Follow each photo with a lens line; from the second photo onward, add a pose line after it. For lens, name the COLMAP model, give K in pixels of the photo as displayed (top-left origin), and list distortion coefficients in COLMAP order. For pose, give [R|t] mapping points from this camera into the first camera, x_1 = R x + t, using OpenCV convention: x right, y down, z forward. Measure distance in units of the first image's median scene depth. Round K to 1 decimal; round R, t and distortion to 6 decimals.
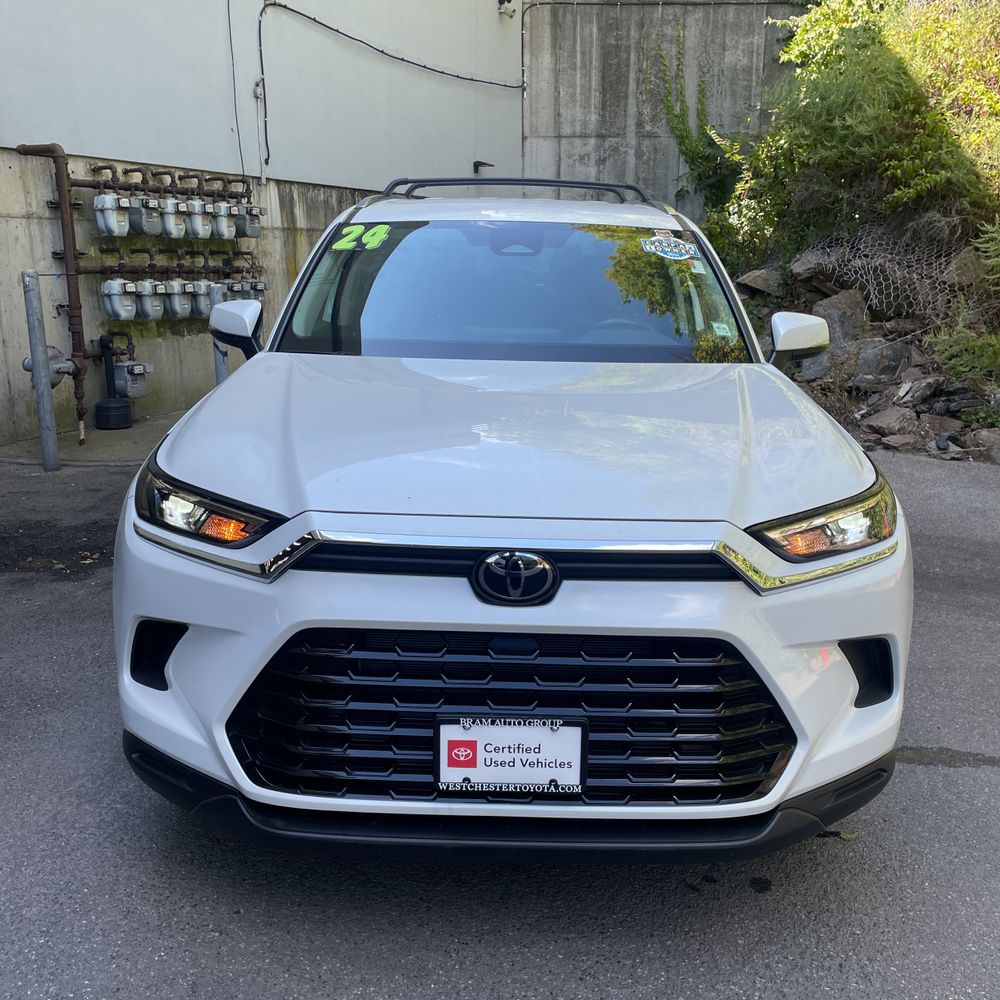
lens RADIAL K [[1012.5, 0, 497.8], [0, 1012.5, 514.2], [0, 0, 1]] dist [0.023288, 0.000000]
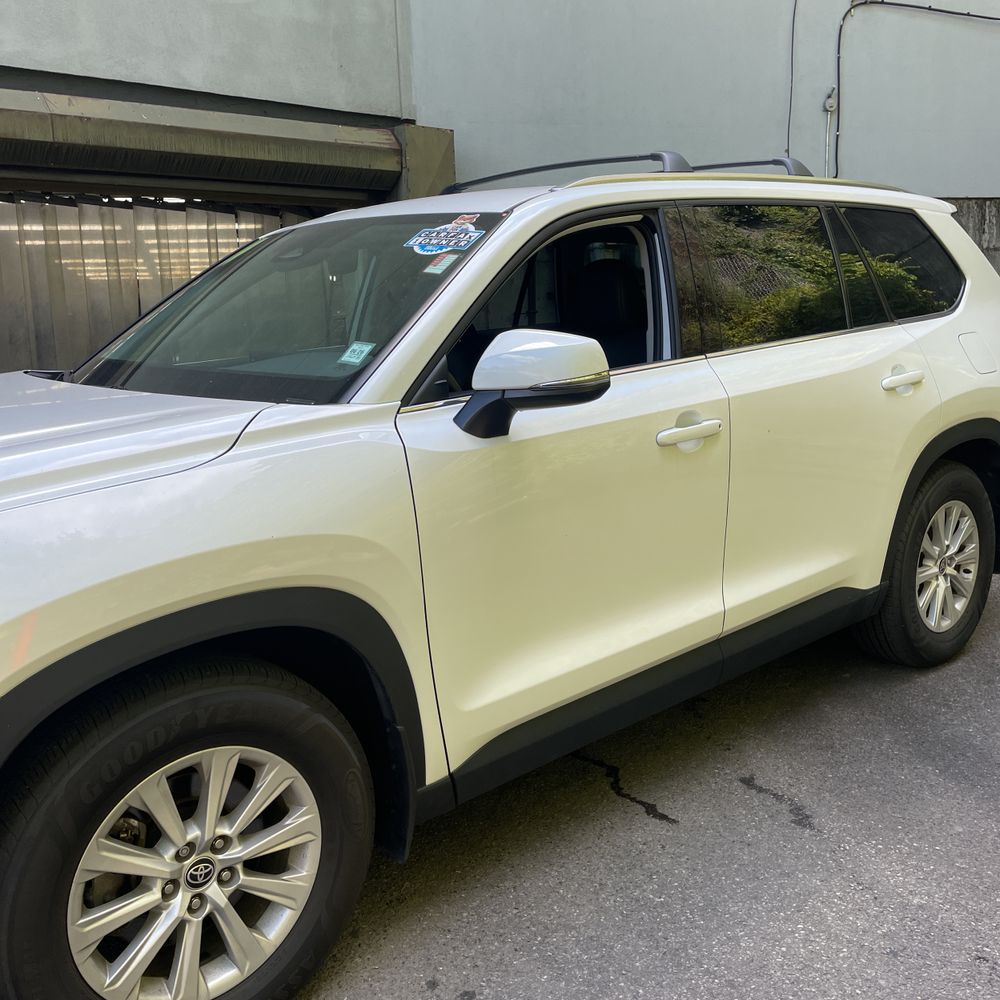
lens RADIAL K [[1012.5, 0, 499.2], [0, 1012.5, 496.5], [0, 0, 1]] dist [0.023288, 0.000000]
pose [[0.667767, 0.106494, -0.736713, 0.345548], [-0.148138, 0.988929, 0.008679, -0.047698], [0.729480, 0.103340, 0.676150, 0.275331]]
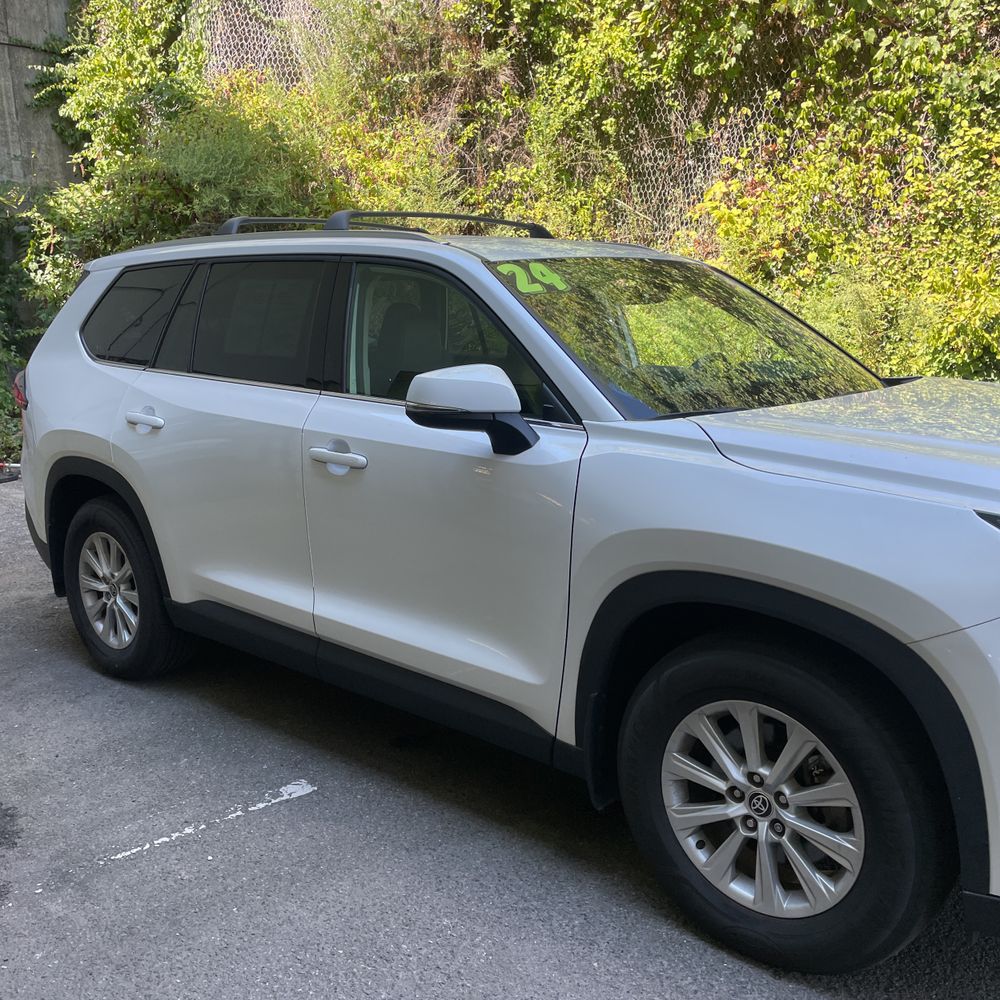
lens RADIAL K [[1012.5, 0, 494.3], [0, 1012.5, 501.6], [0, 0, 1]] dist [0.023288, 0.000000]
pose [[0.662237, -0.176325, 0.728253, -0.370949], [0.224931, 0.973873, 0.031254, -0.063877], [-0.714737, 0.143109, 0.684596, 0.238733]]
